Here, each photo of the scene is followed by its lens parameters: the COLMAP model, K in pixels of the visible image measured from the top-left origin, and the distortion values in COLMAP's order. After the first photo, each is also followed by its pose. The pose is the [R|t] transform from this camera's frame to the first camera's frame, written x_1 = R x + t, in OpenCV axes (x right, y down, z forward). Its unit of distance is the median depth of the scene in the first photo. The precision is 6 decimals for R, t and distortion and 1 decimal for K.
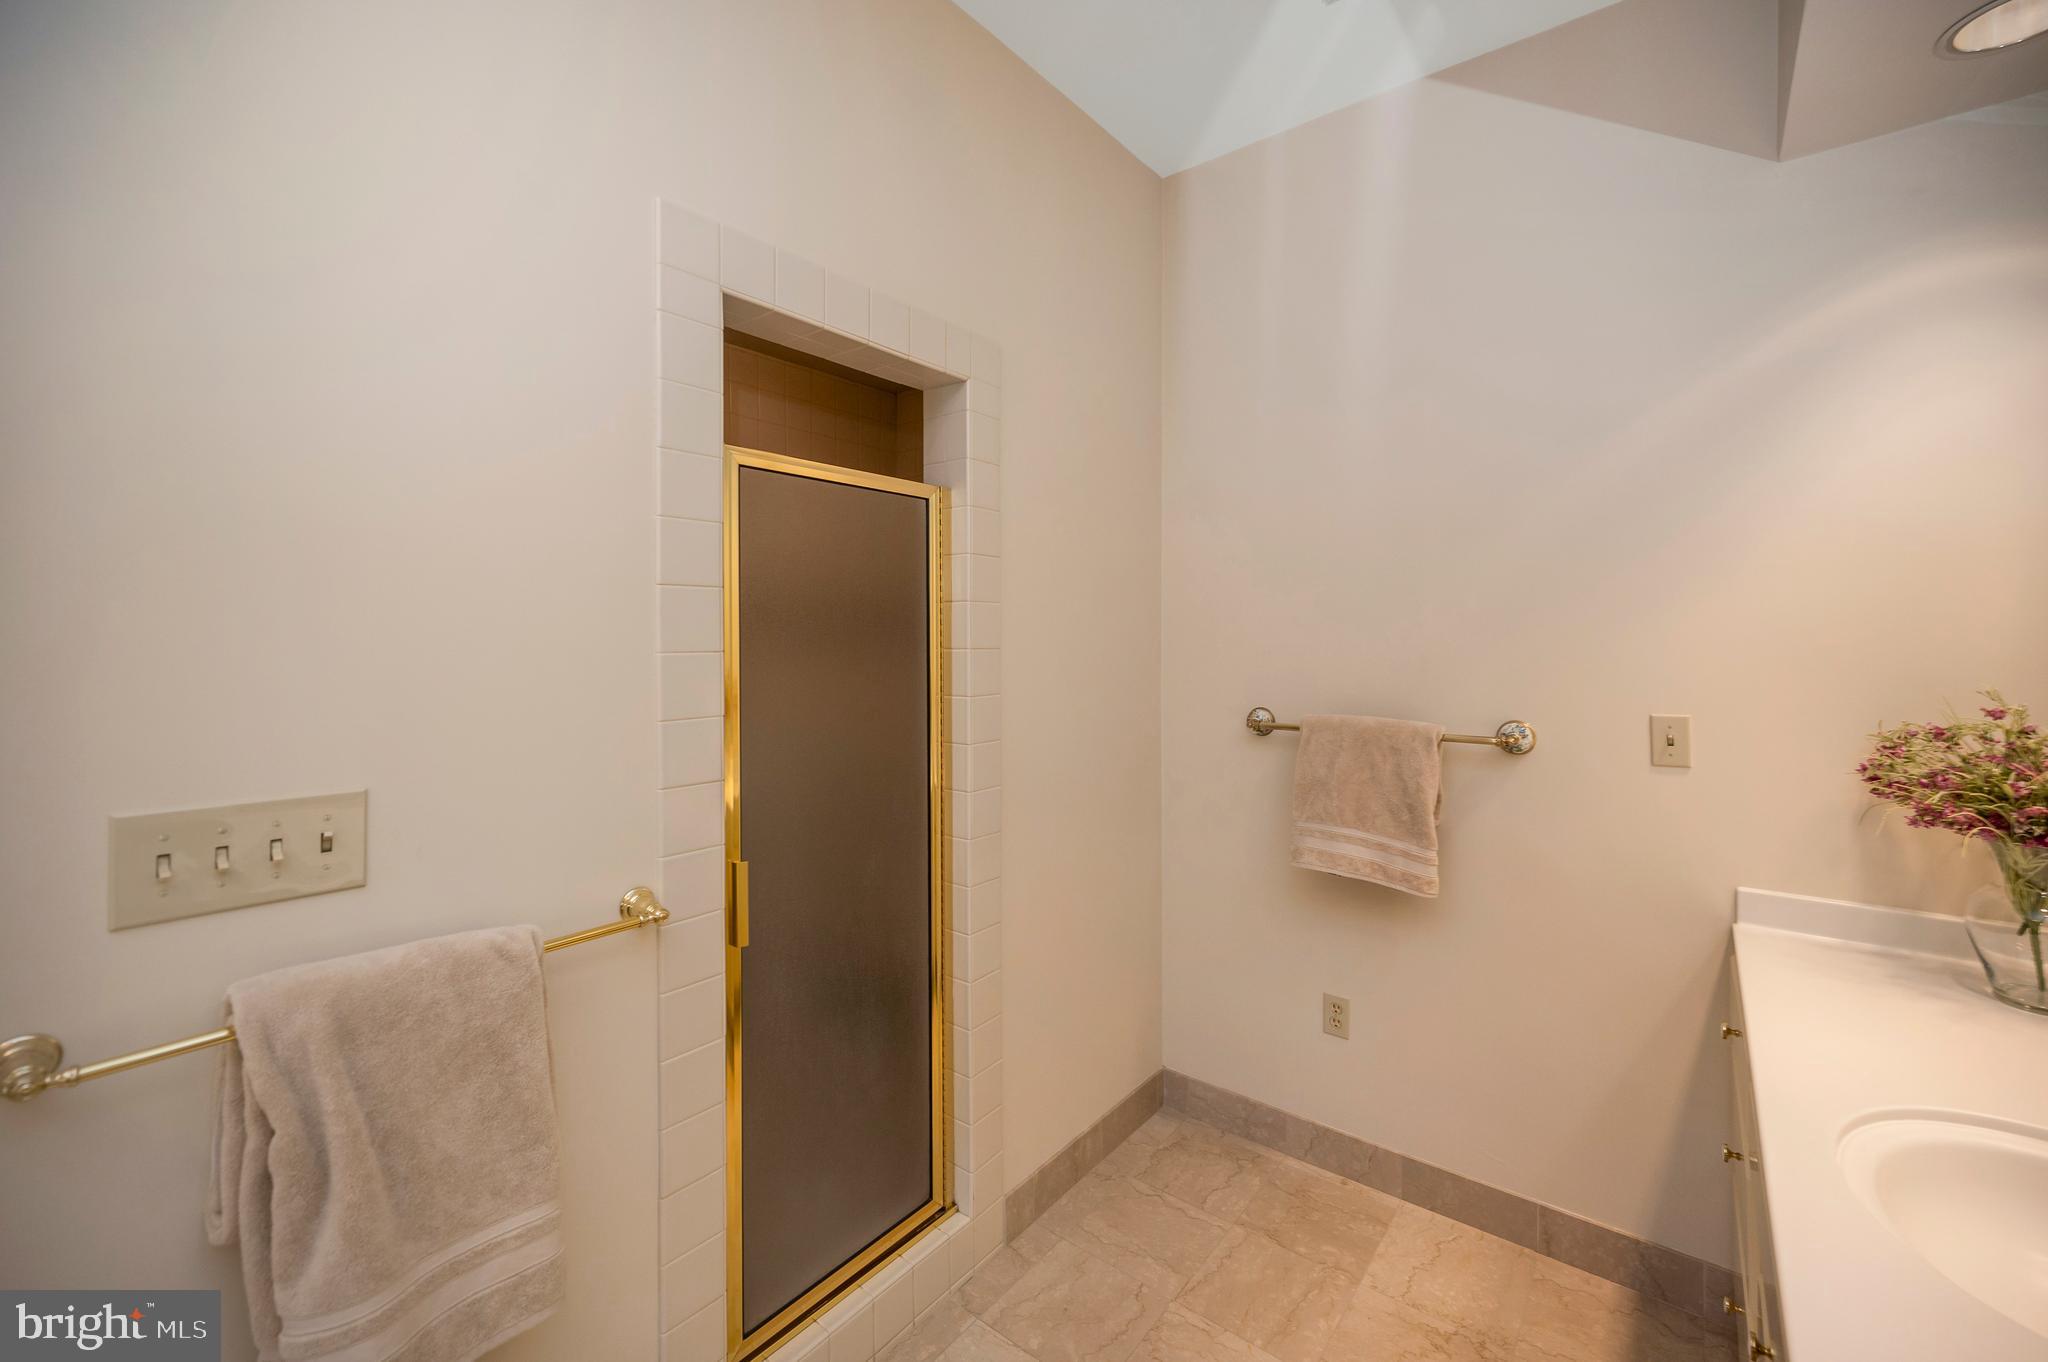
lens RADIAL K [[833.2, 0, 1025.3], [0, 833.2, 663.8], [0, 0, 1]] dist [0.002678, 0.000301]
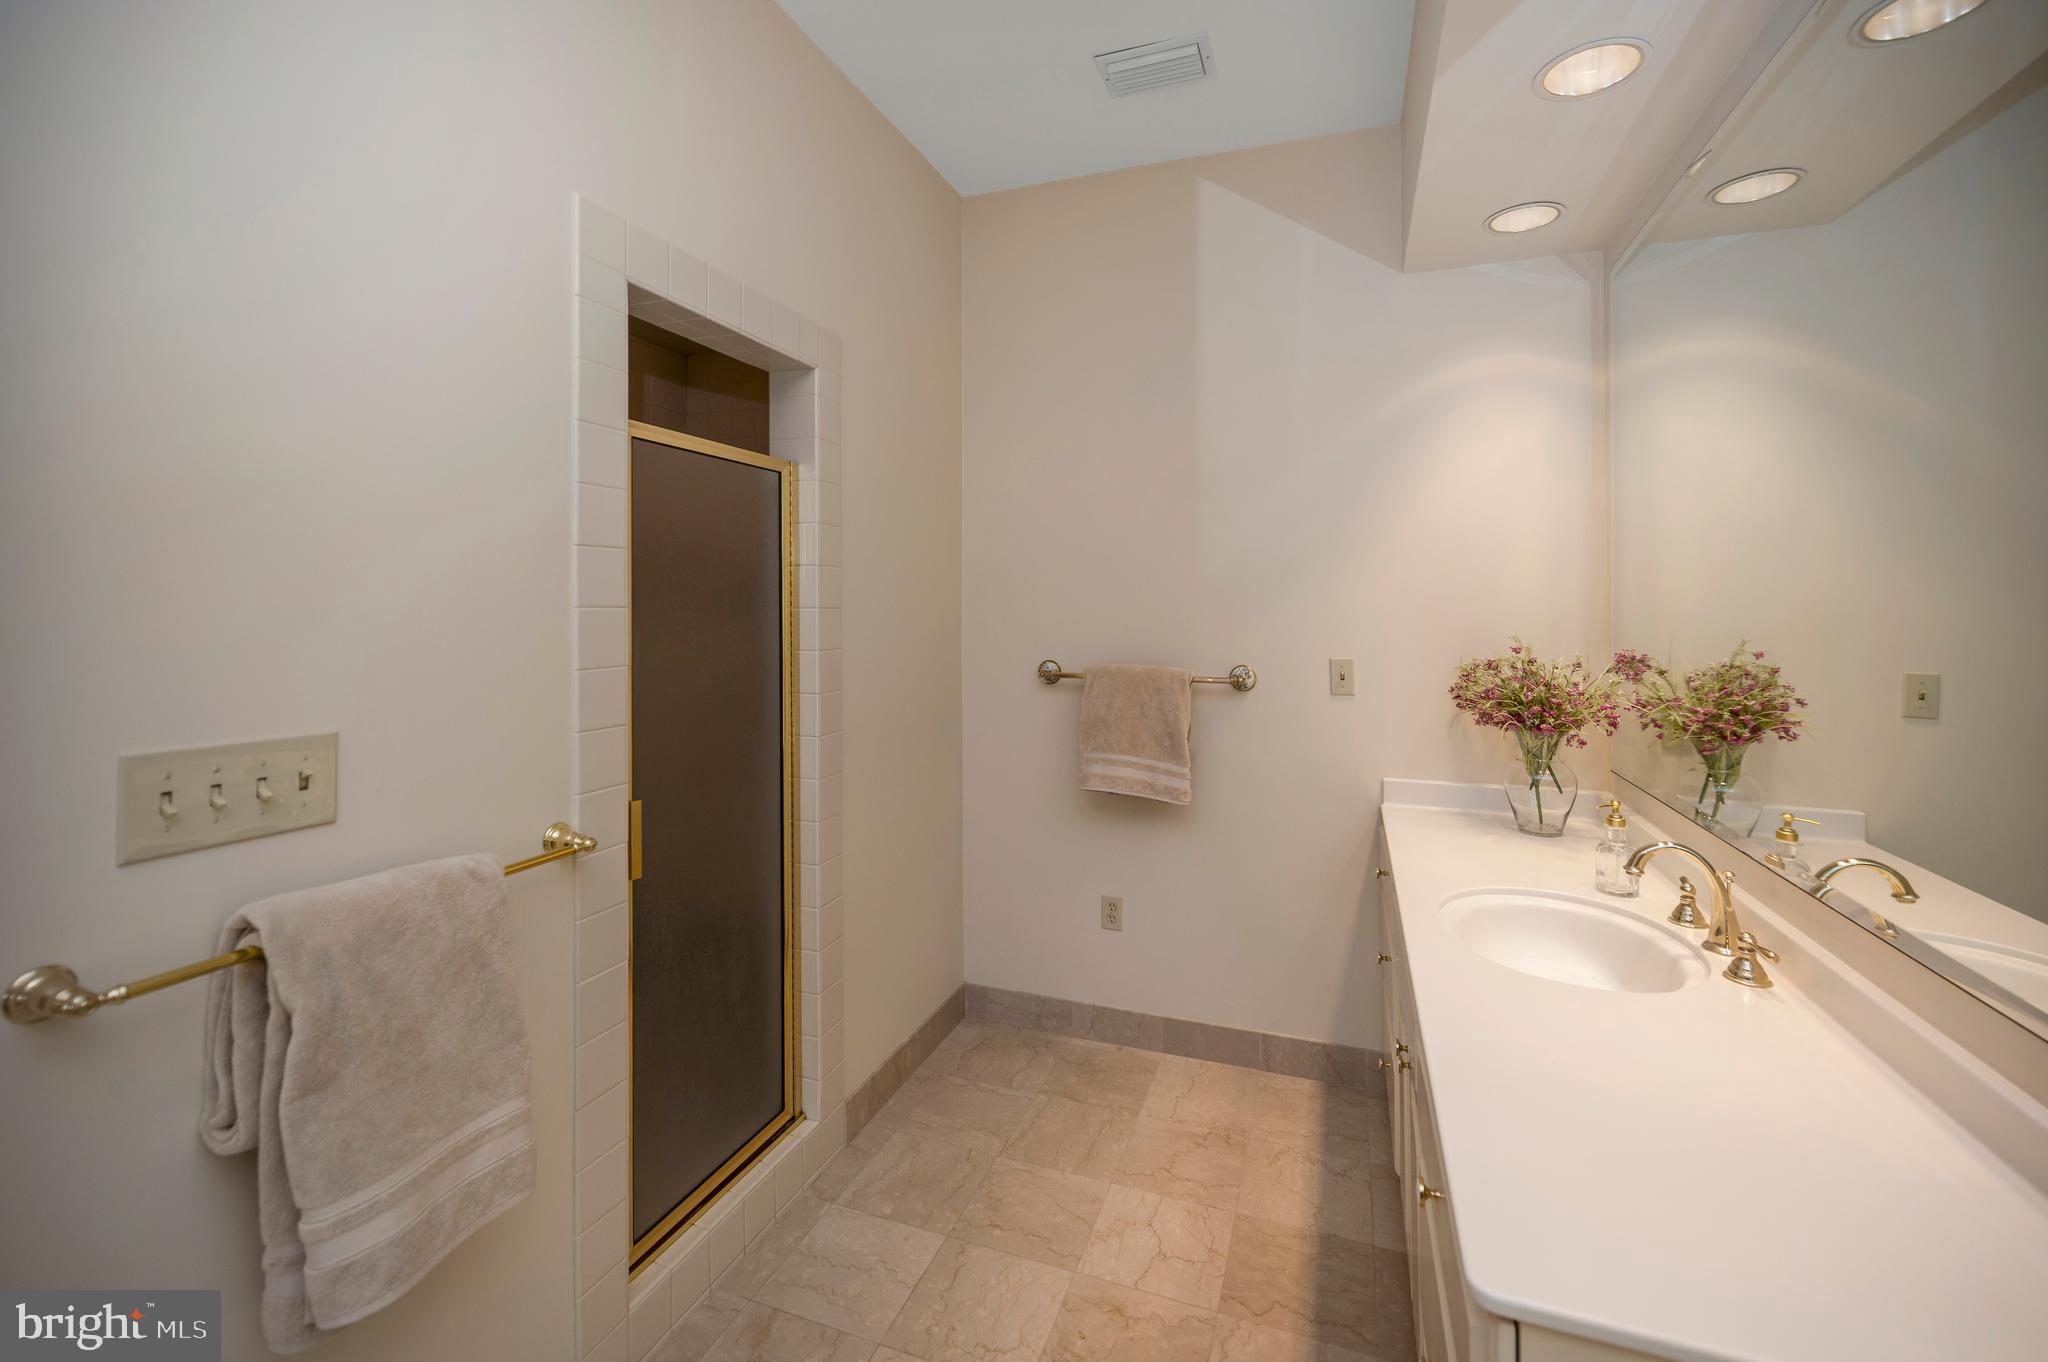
lens RADIAL K [[833.2, 0, 1029.2], [0, 833.2, 615.2], [0, 0, 1]] dist [0.002678, 0.000301]
pose [[0.951082, 0.002290, 0.308929, -0.158095], [0.003087, 0.999852, -0.016914, 0.012913], [-0.308922, 0.017040, 0.950935, -0.166394]]
